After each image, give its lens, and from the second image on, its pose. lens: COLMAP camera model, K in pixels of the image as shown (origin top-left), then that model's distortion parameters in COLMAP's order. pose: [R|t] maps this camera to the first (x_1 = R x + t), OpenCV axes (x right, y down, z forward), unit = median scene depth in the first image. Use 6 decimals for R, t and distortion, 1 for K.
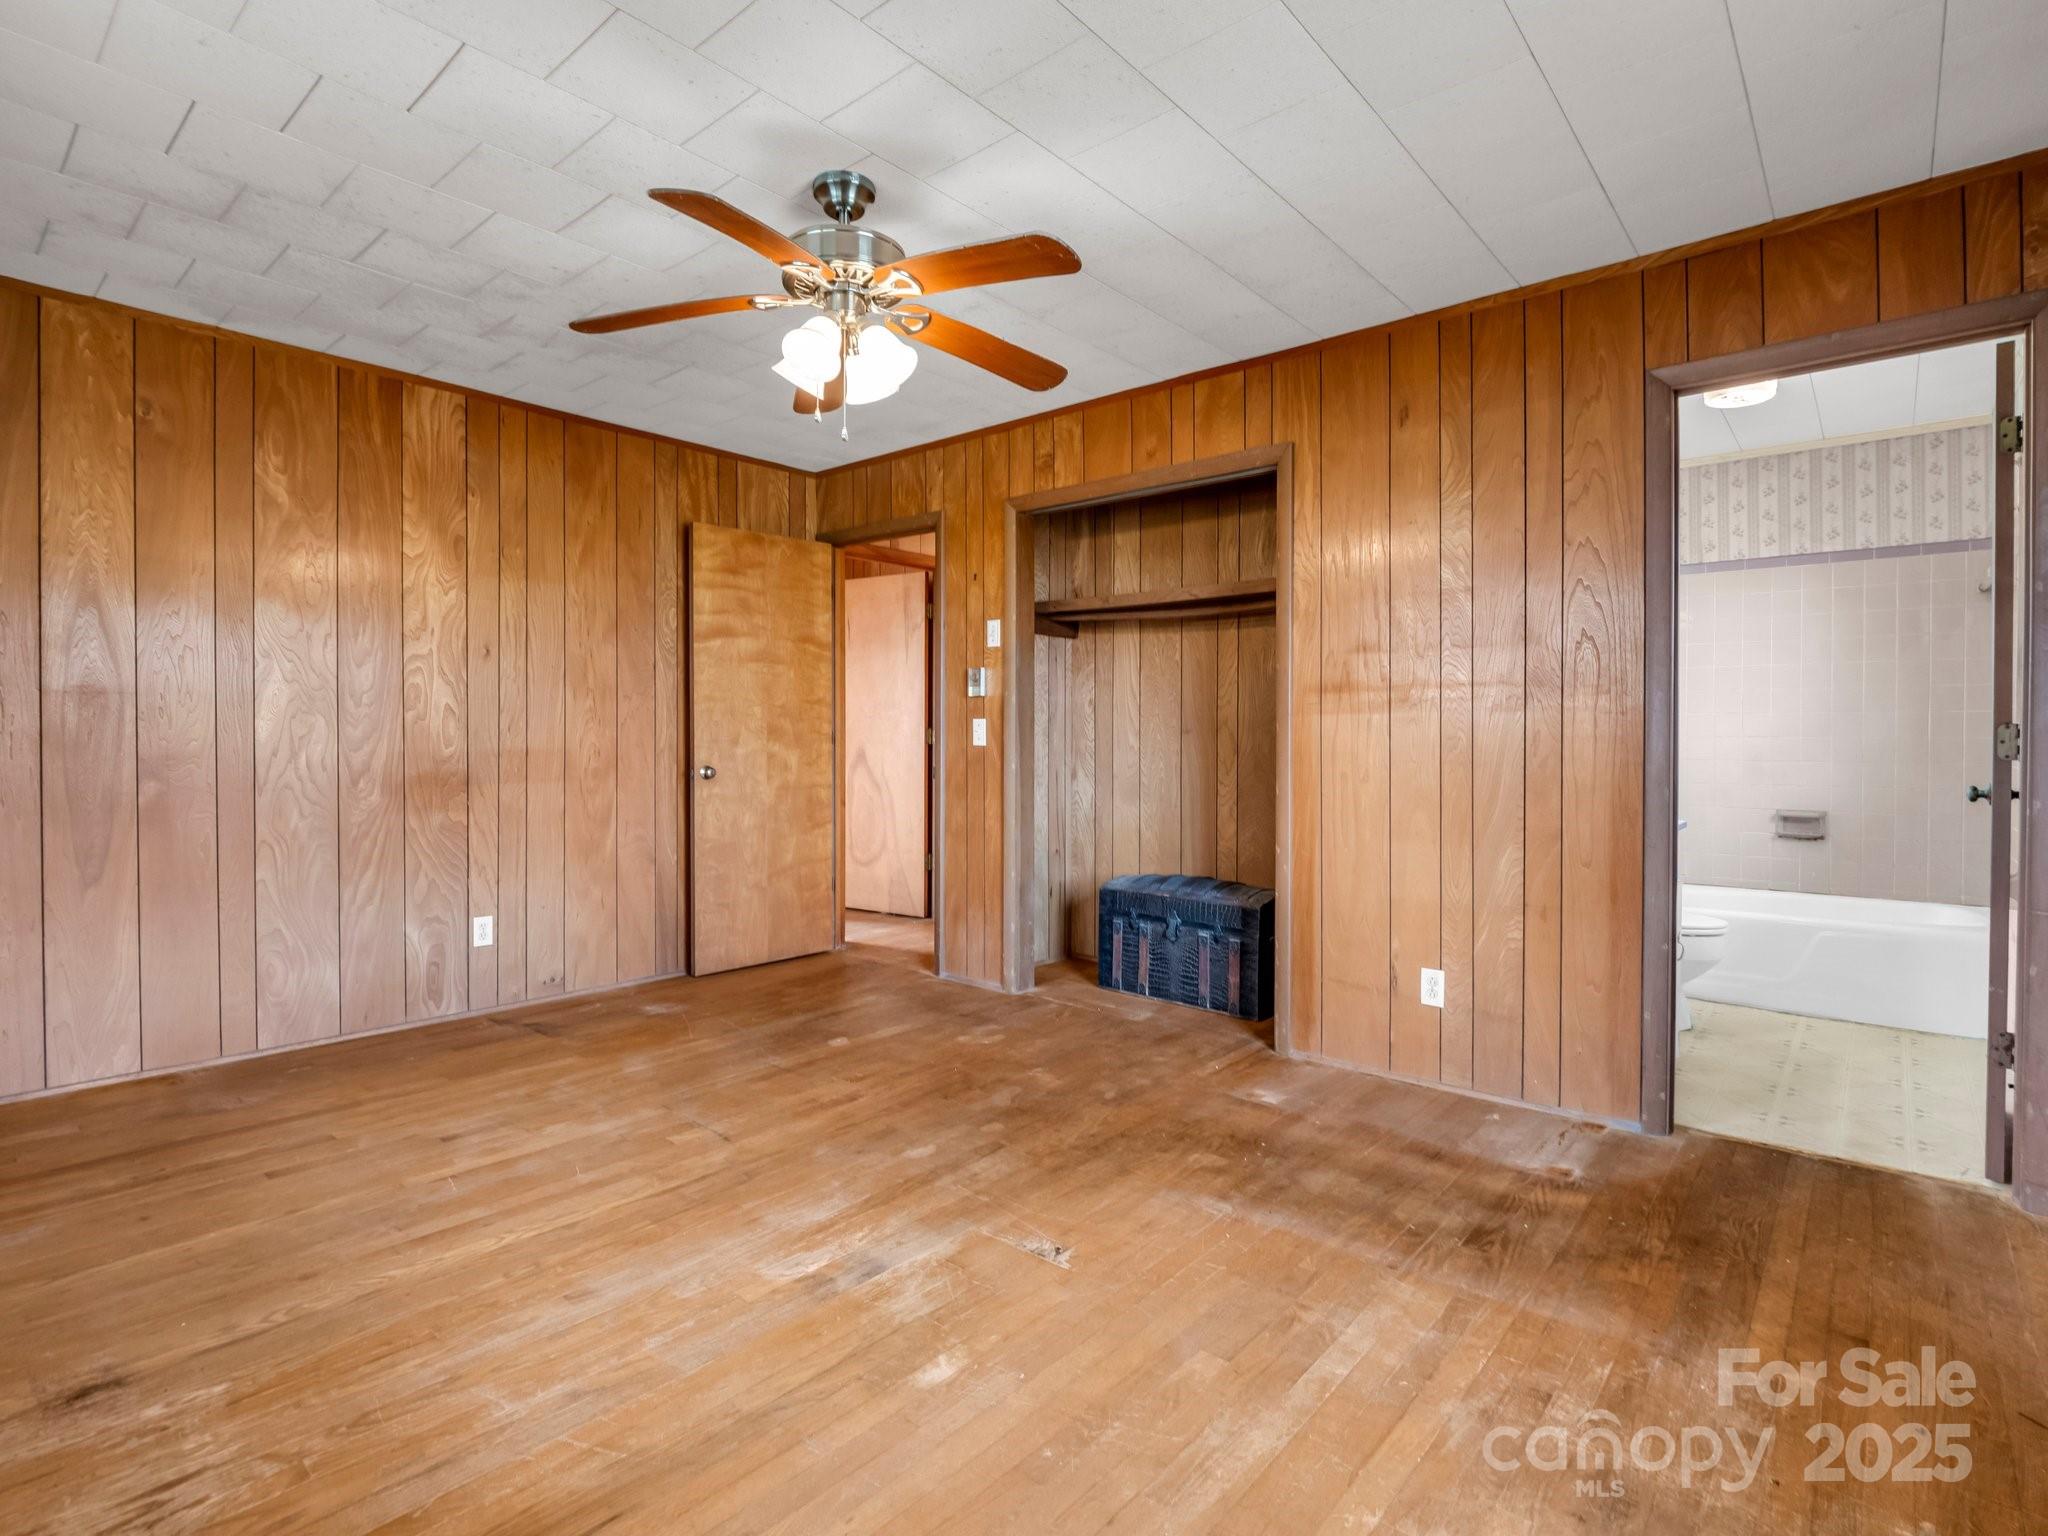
lens RADIAL K [[1019.8, 0, 1023.6], [0, 1019.8, 752.7], [0, 0, 1]] dist [-0.000510, -0.000617]
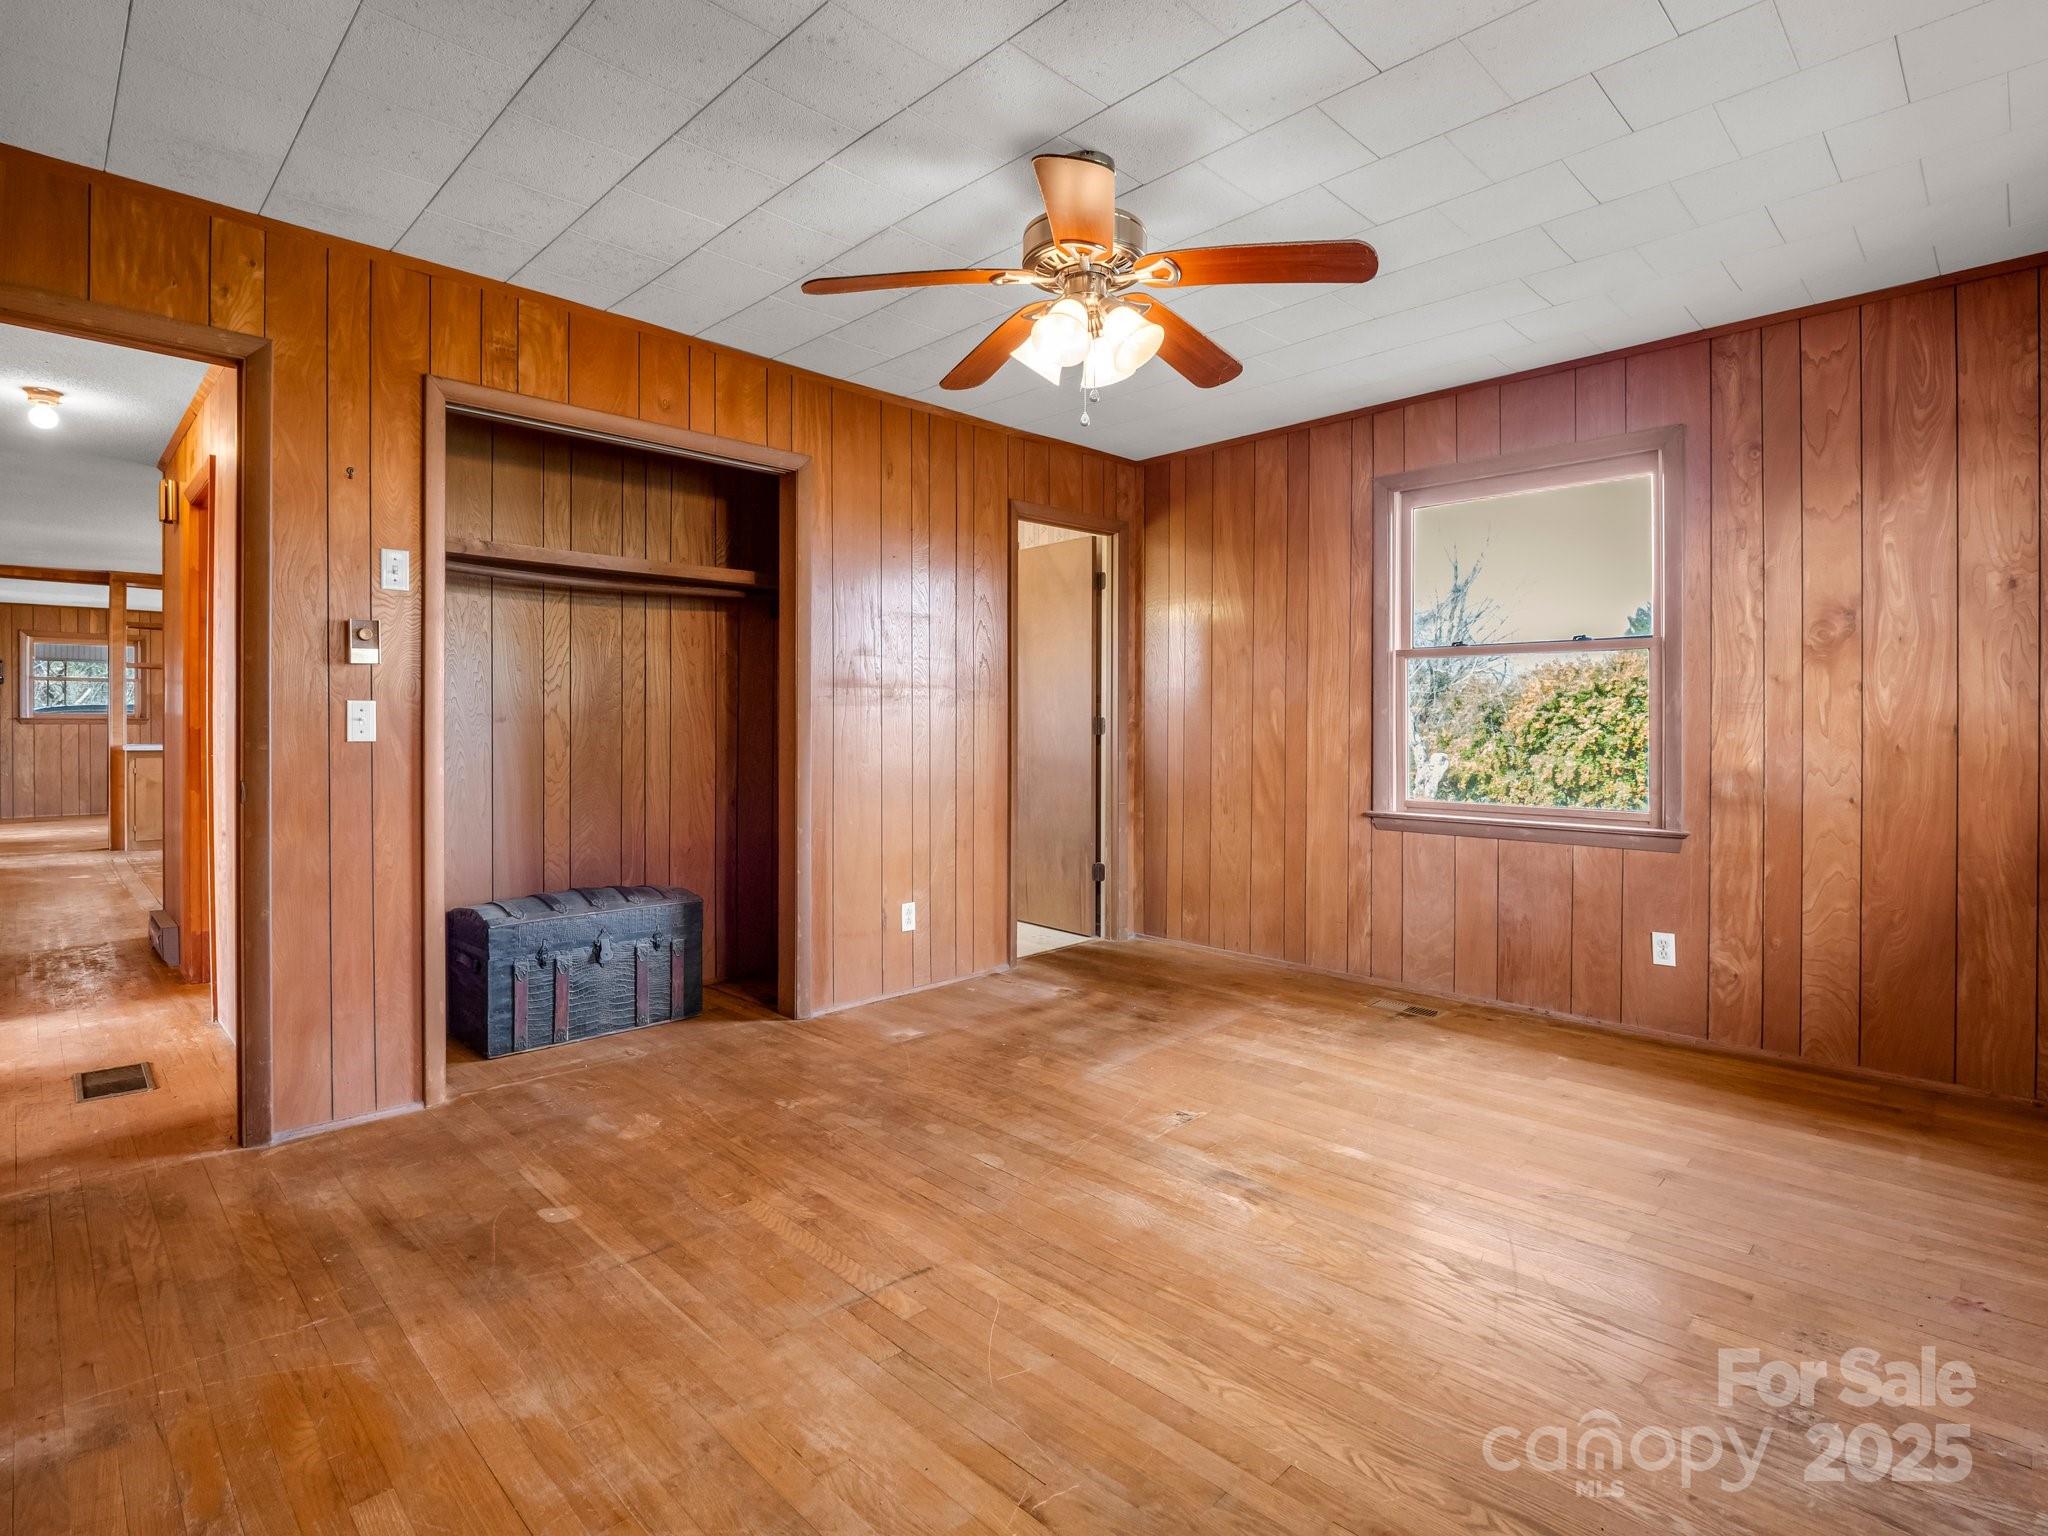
lens RADIAL K [[1019.8, 0, 1016.7], [0, 1019.8, 739.3], [0, 0, 1]] dist [-0.000510, -0.000617]
pose [[0.083013, -0.018719, 0.996373, -0.916945], [0.019824, 0.999657, 0.017129, -0.017144], [-0.996351, 0.018330, 0.083355, 0.777844]]
